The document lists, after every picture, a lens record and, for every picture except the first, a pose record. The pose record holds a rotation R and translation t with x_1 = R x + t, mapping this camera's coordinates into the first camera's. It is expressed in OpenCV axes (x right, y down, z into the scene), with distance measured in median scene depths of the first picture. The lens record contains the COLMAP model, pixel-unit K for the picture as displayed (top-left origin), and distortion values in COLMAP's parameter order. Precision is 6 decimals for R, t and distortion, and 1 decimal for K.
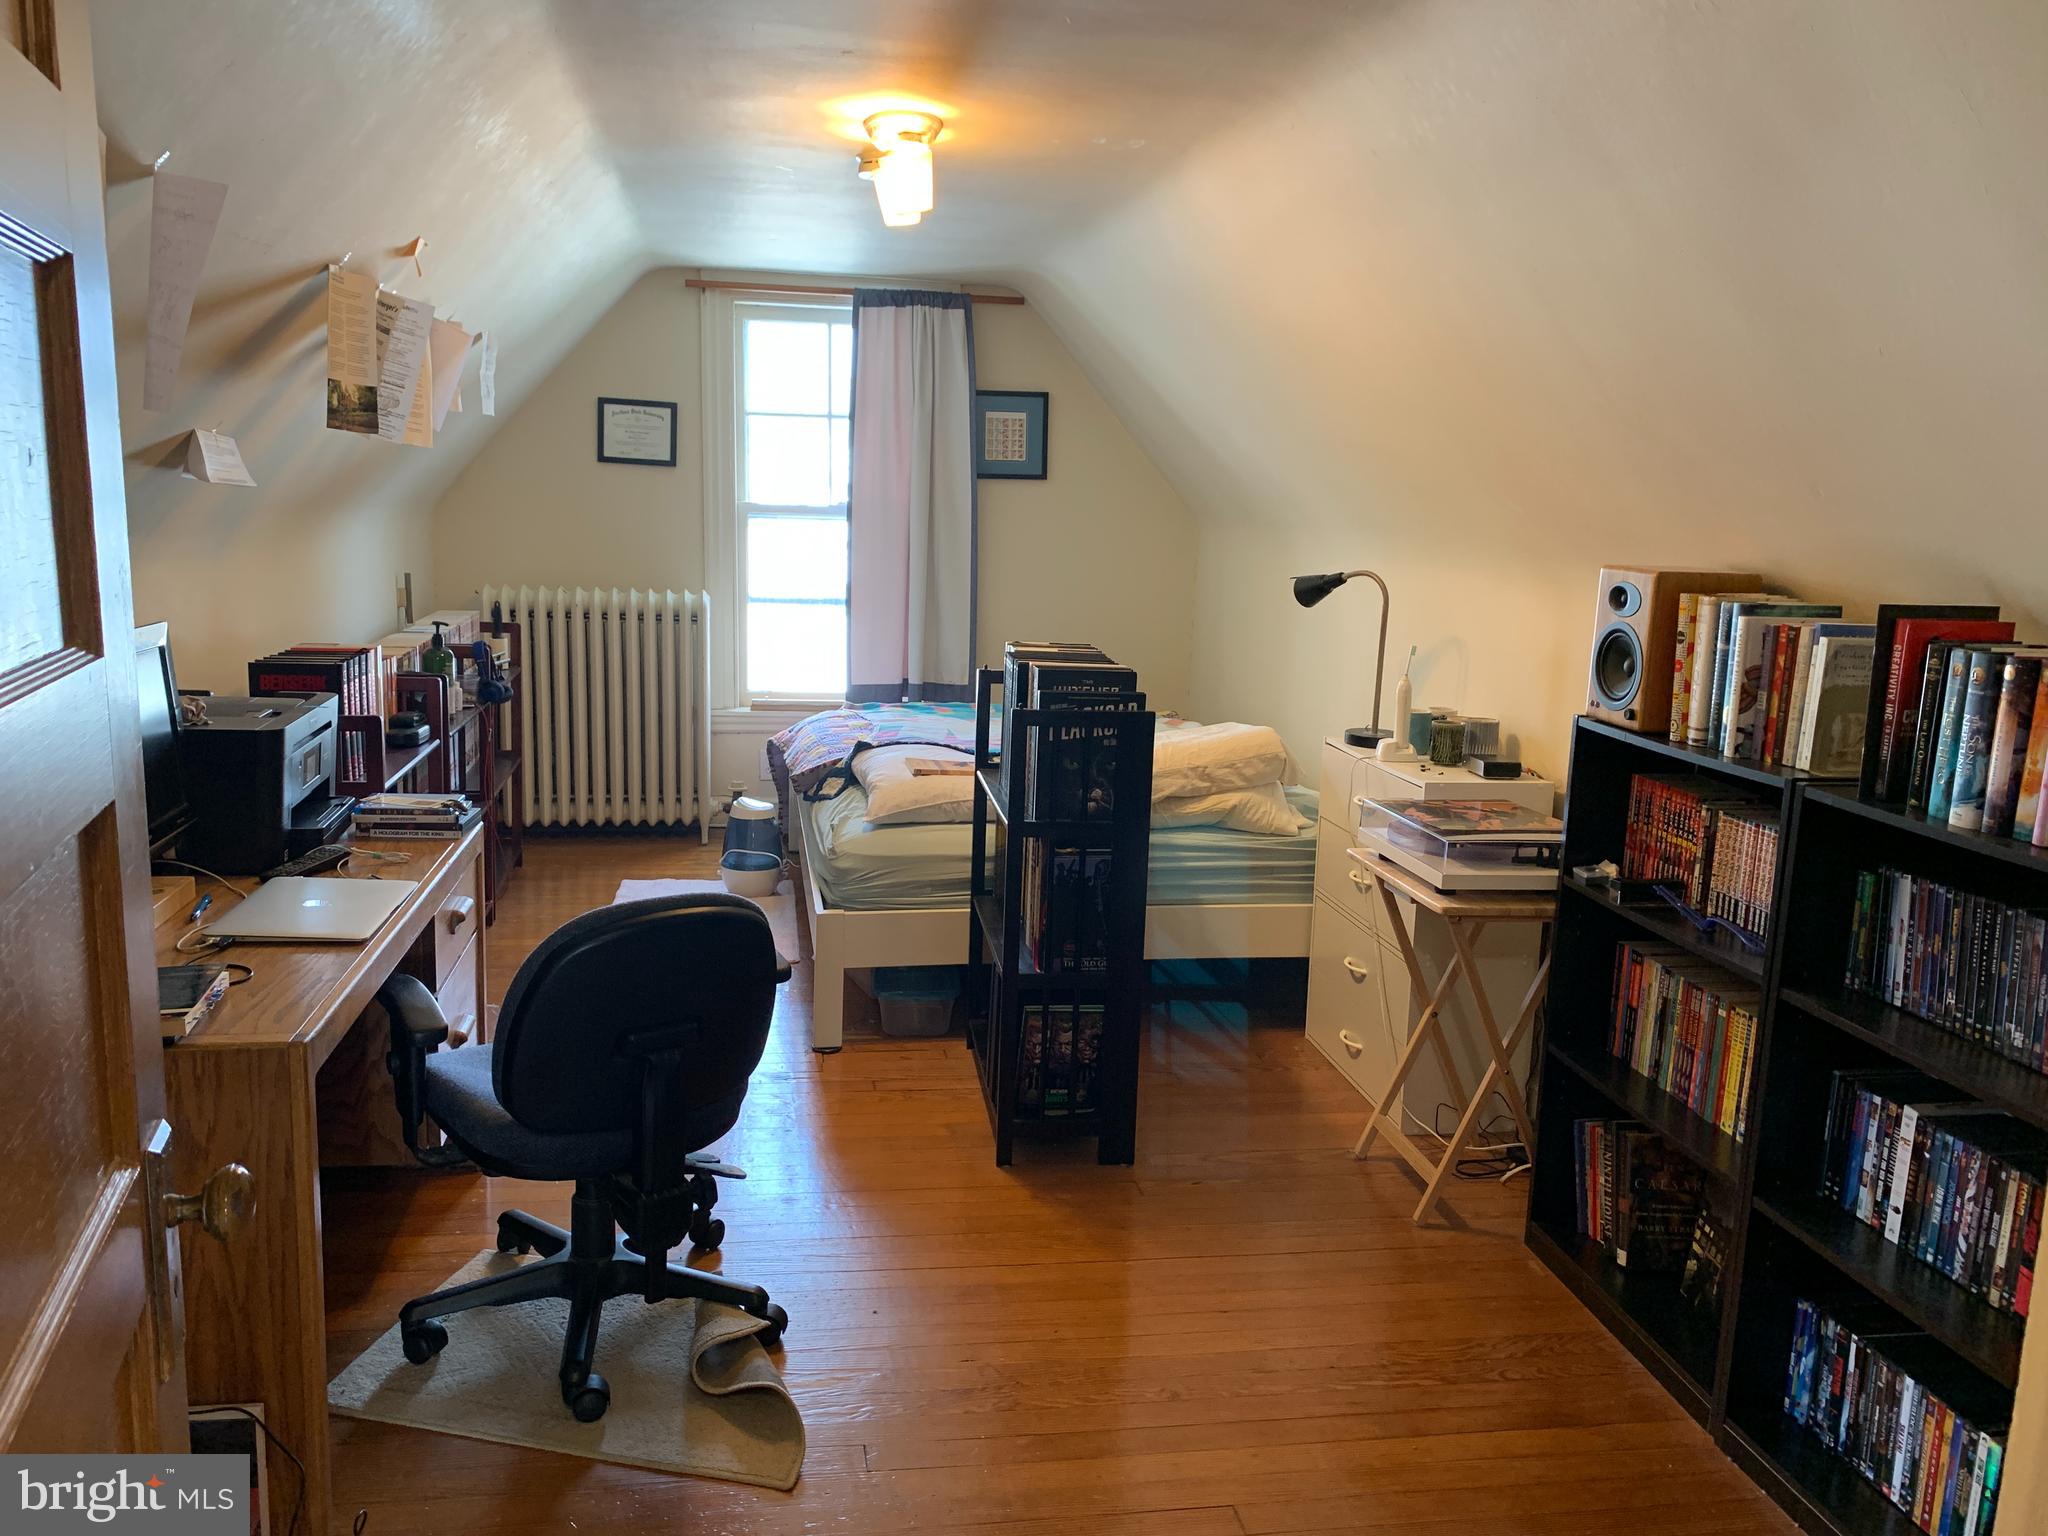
lens RADIAL K [[1549.4, 0, 1043.7], [0, 1549.4, 759.5], [0, 0, 1]] dist [0.043882, -0.060096]
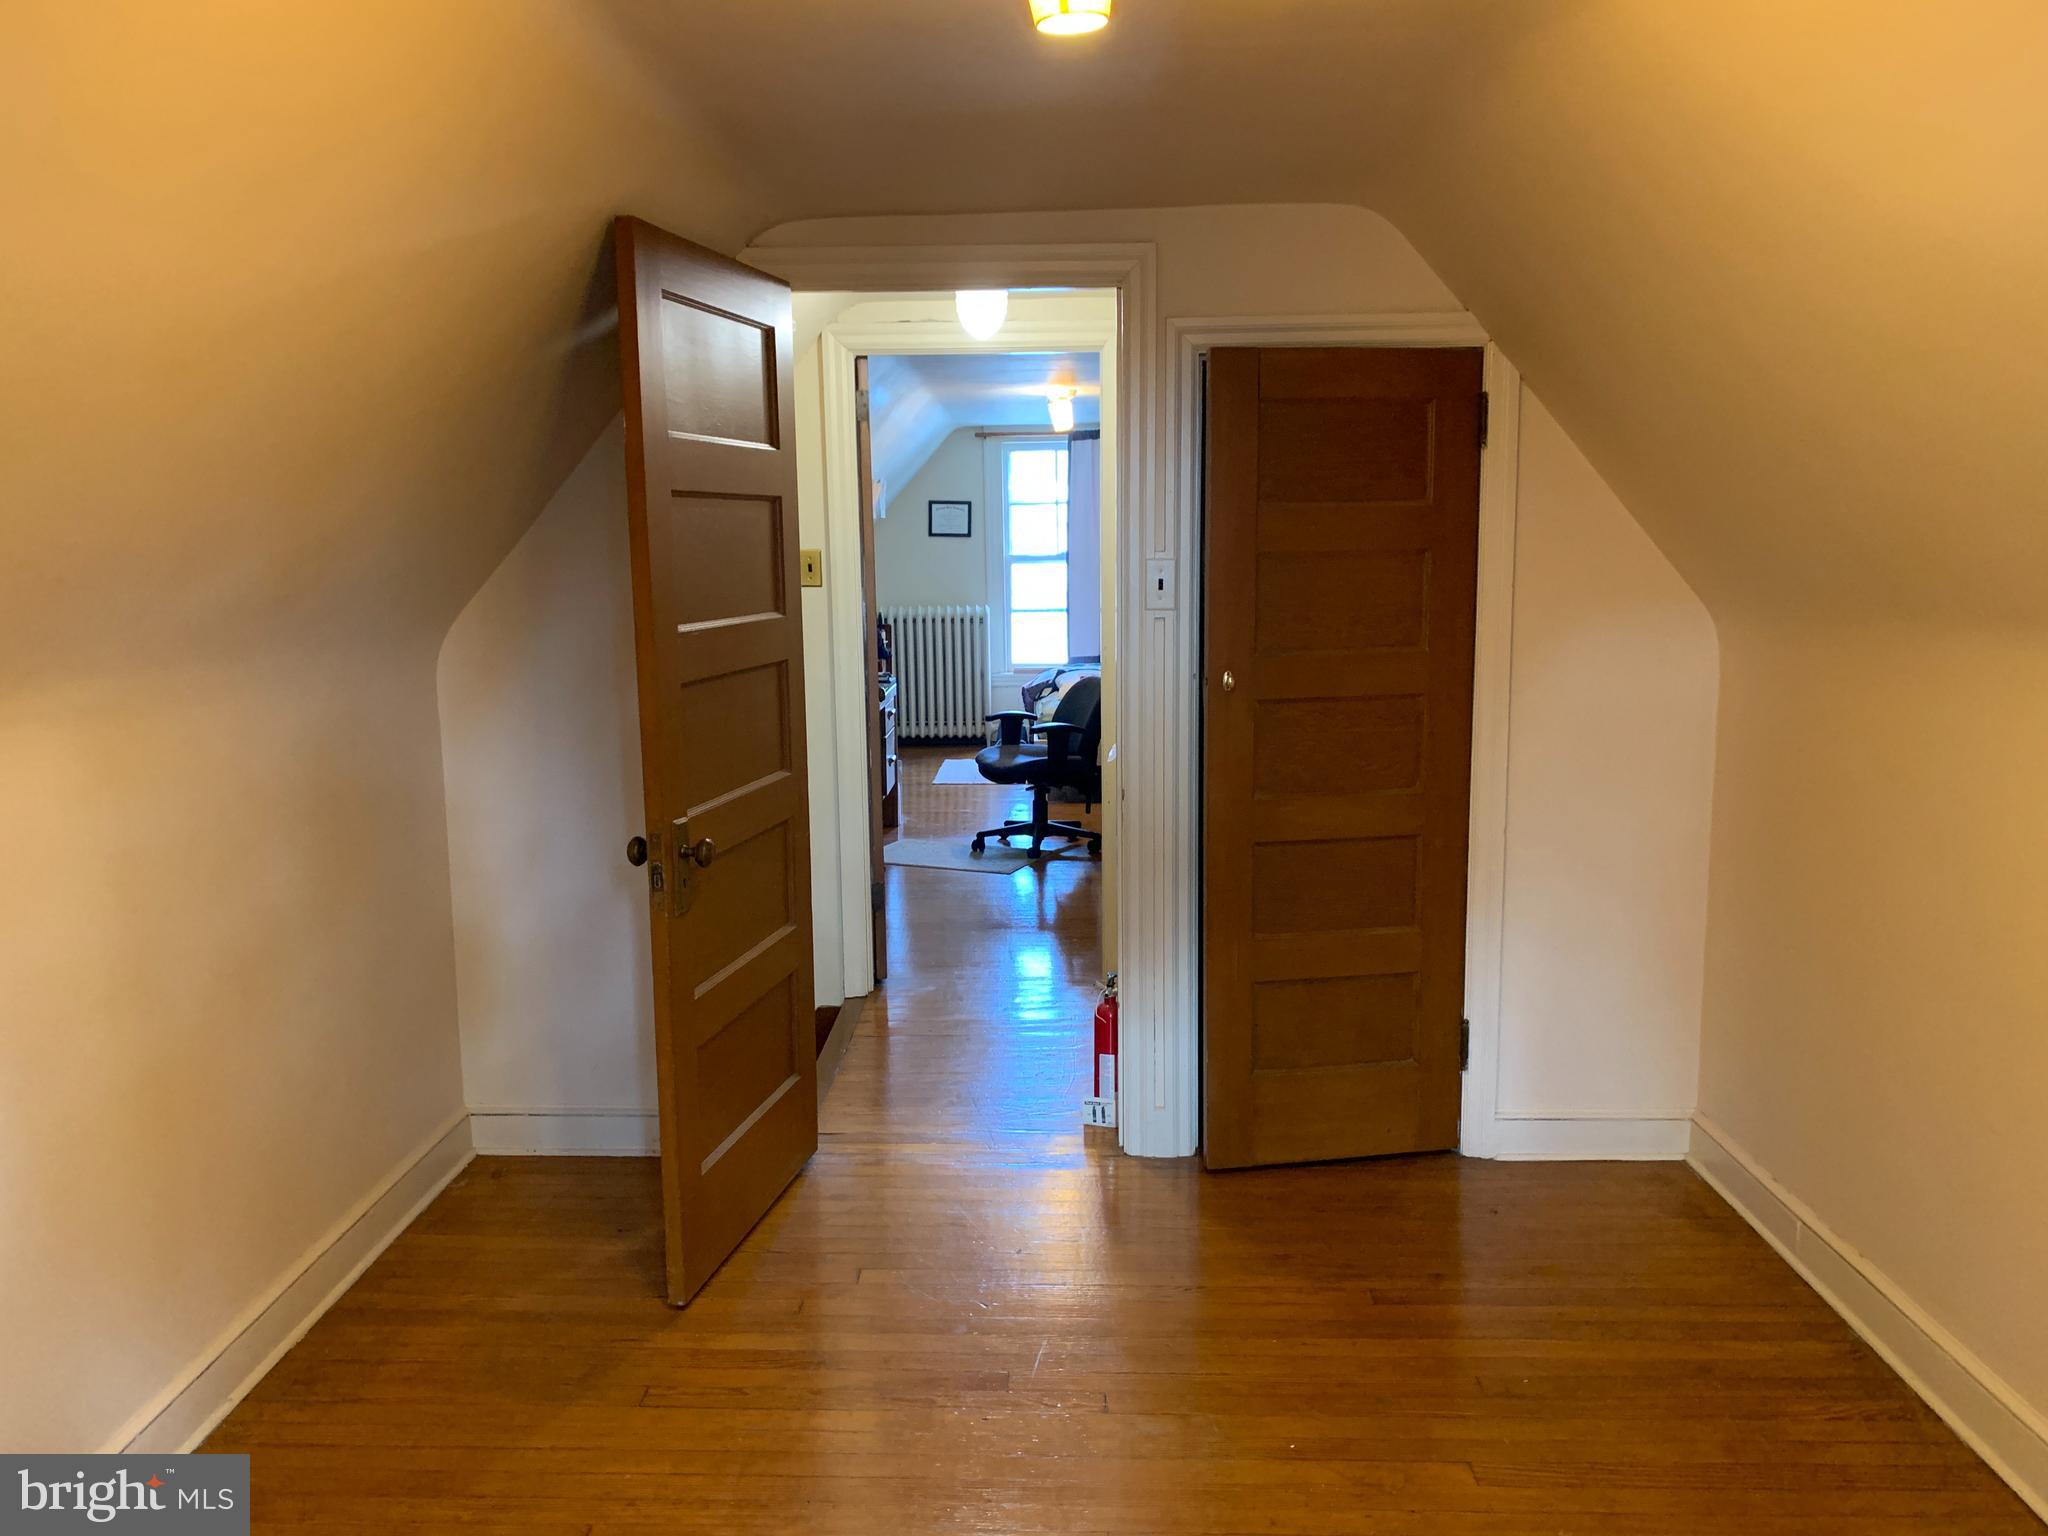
lens RADIAL K [[1549.4, 0, 1019.1], [0, 1549.4, 780.2], [0, 0, 1]] dist [0.043882, -0.060096]
pose [[0.978931, -0.014655, -0.203665, 0.175062], [0.011124, 0.999767, -0.018475, 0.123754], [0.203888, 0.015821, 0.978866, -0.721671]]
